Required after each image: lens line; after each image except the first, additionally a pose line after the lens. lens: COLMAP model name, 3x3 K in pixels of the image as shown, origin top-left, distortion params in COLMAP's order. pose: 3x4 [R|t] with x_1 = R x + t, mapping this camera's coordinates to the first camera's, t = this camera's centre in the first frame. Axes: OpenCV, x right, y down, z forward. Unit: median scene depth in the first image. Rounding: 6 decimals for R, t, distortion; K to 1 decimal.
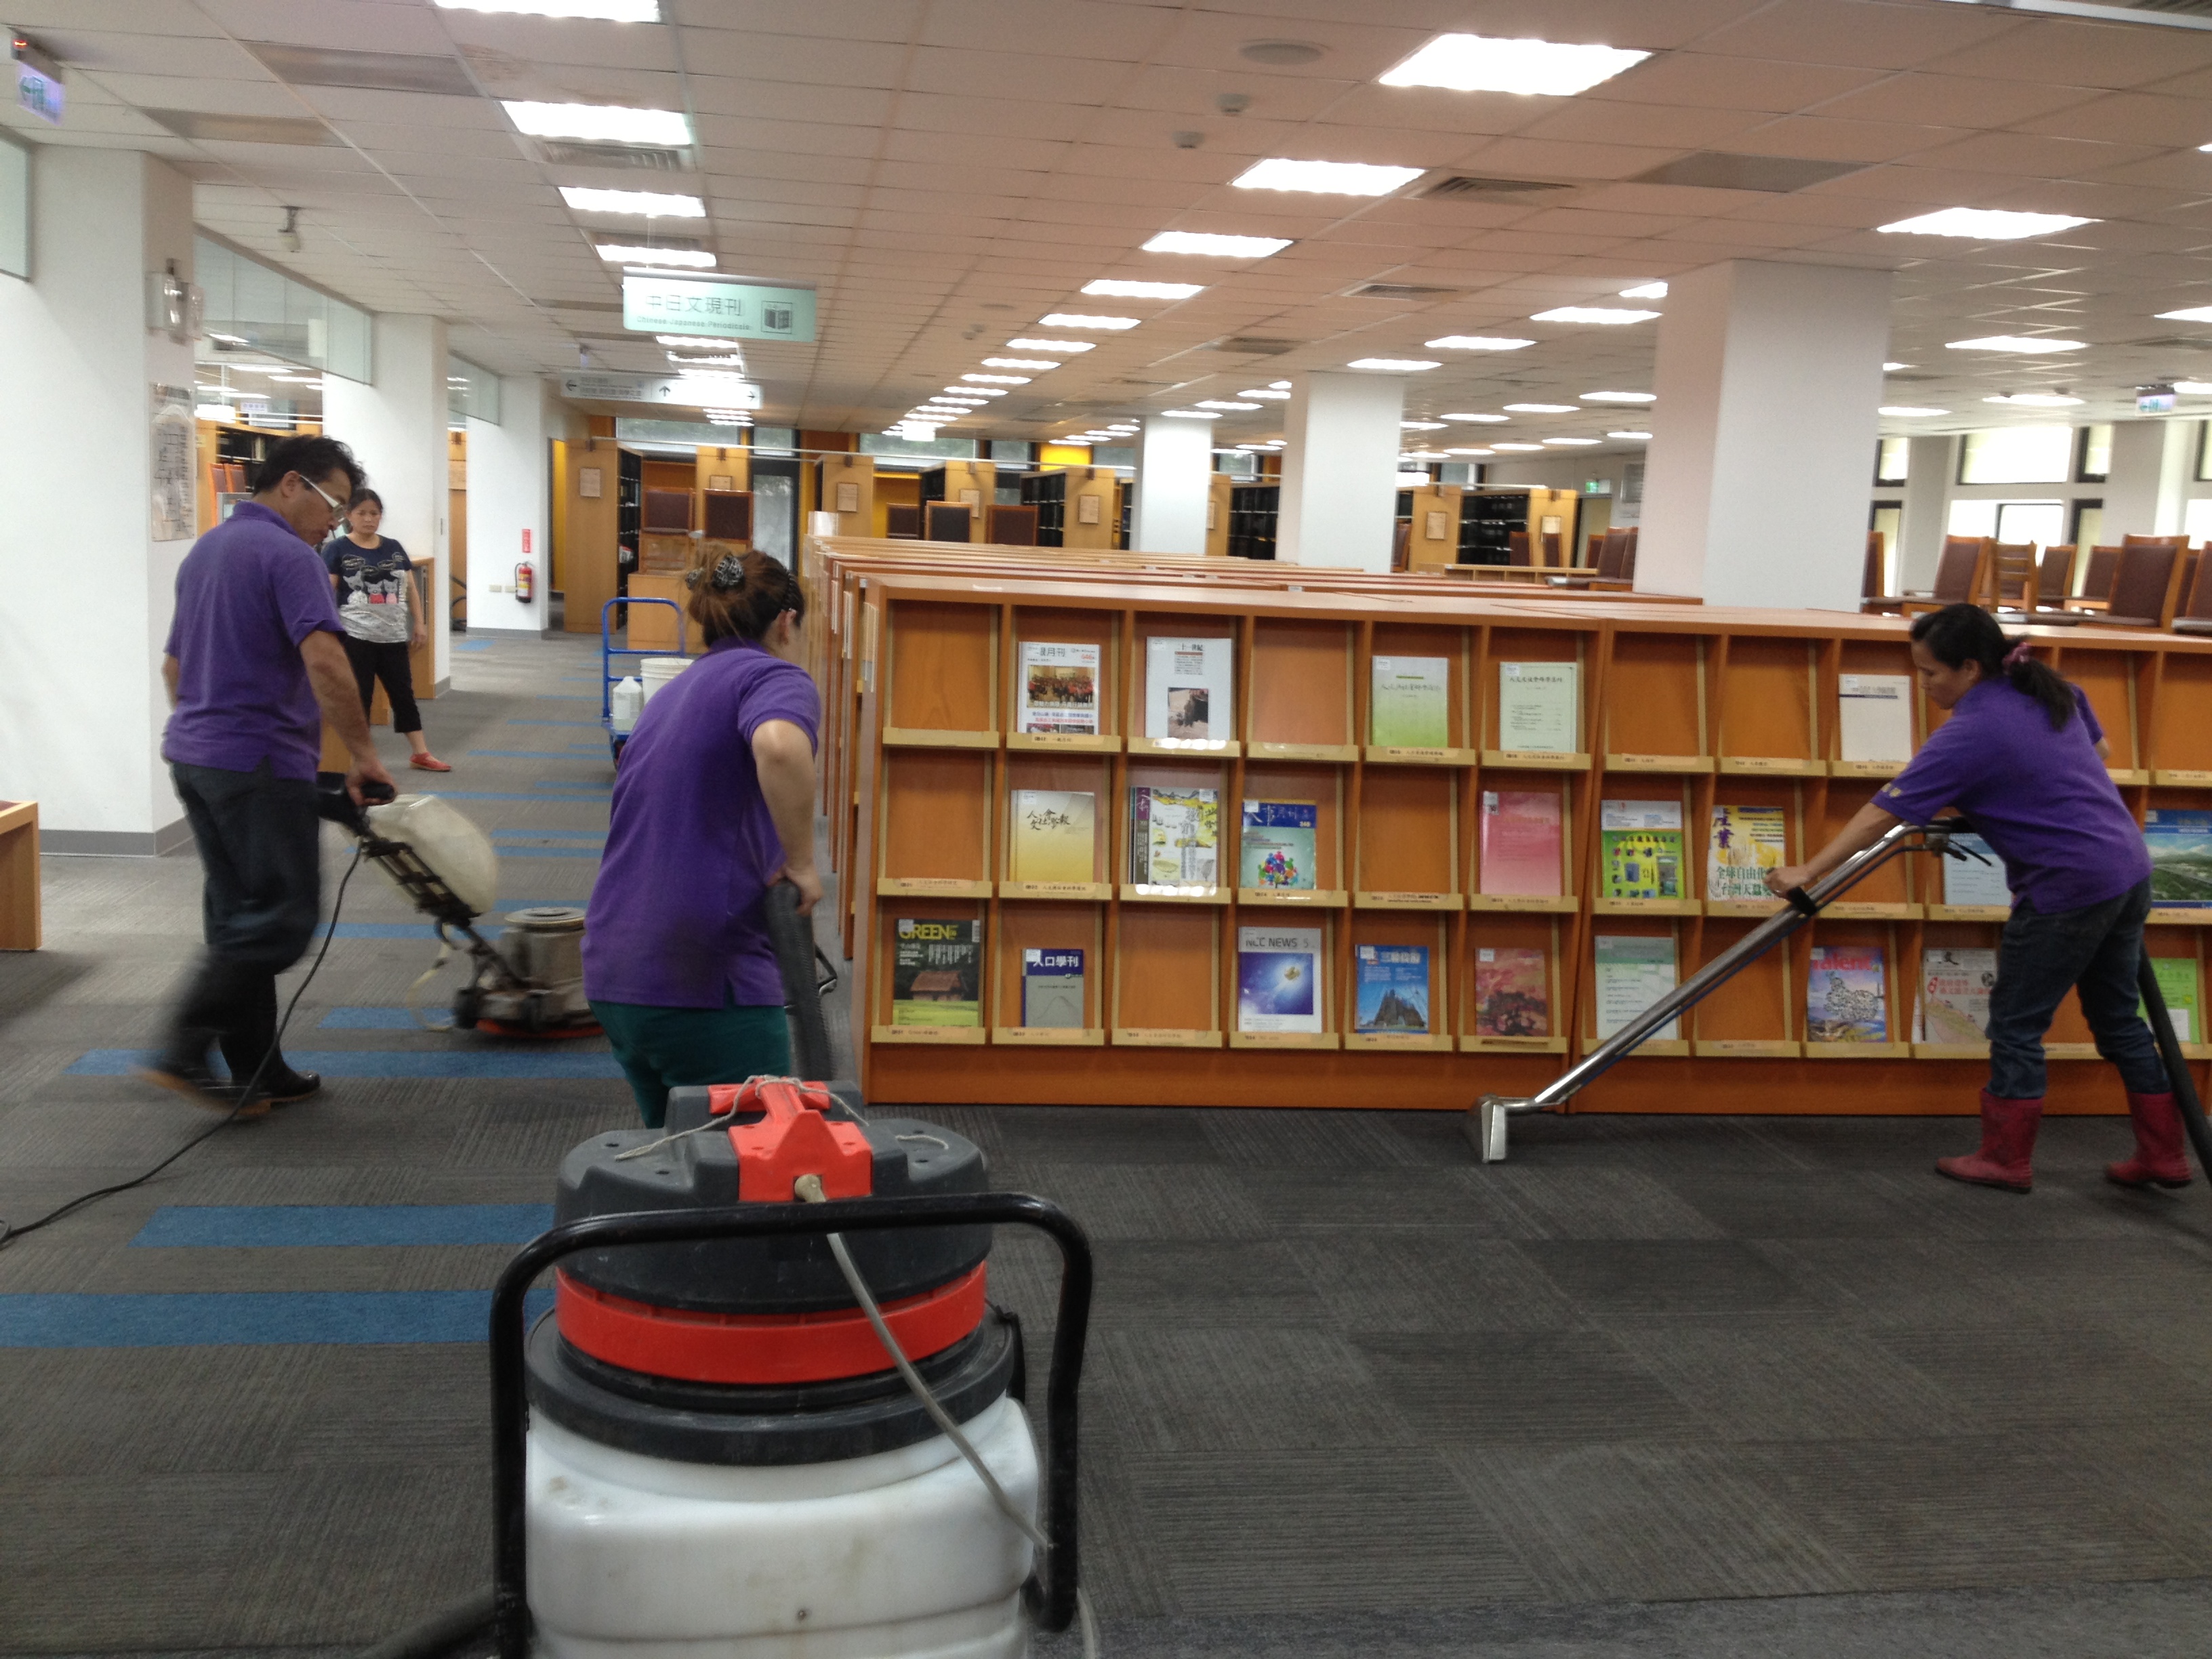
lens RADIAL K [[2082.1, 0, 1106.0], [0, 2082.1, 829.5], [0, 0, 1]] dist [0.198289, -0.552428]
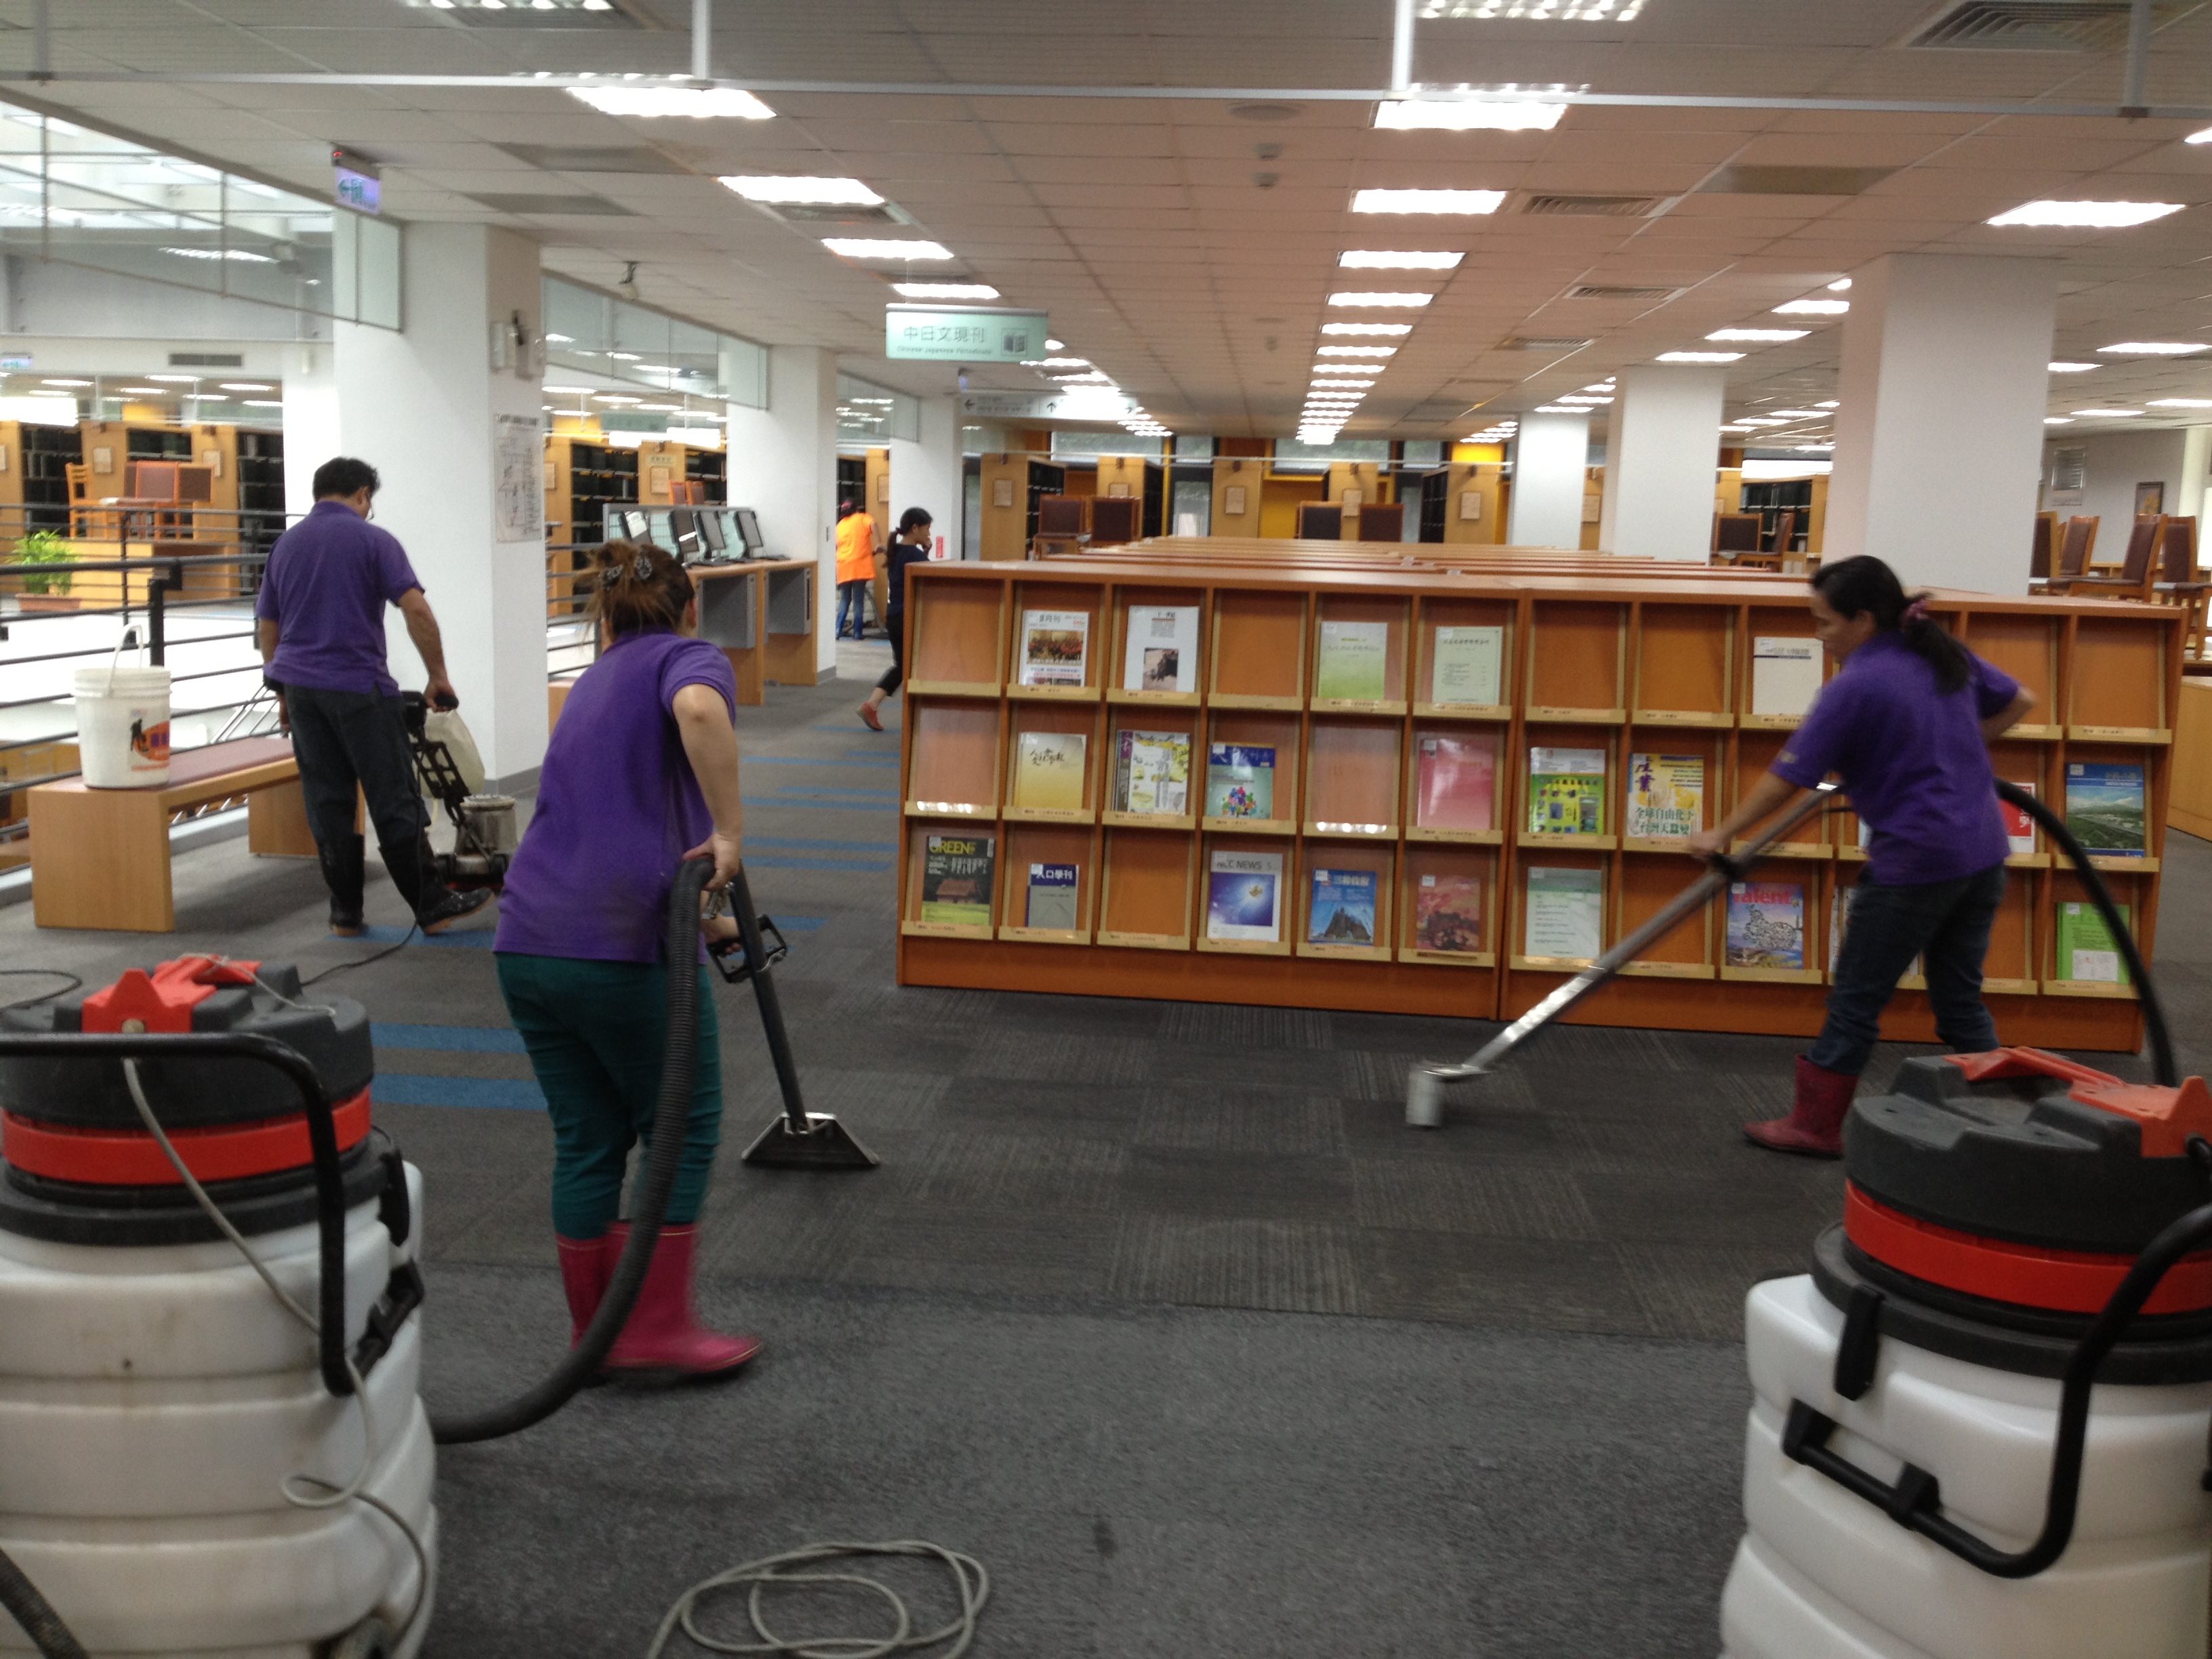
lens RADIAL K [[2082.1, 0, 1106.0], [0, 2082.1, 829.5], [0, 0, 1]] dist [0.198289, -0.552428]
pose [[0.971670, 0.019731, -0.235516, 0.283480], [-0.020205, 0.999796, 0.000404, 0.035272], [0.235476, 0.004366, 0.971870, -0.166819]]
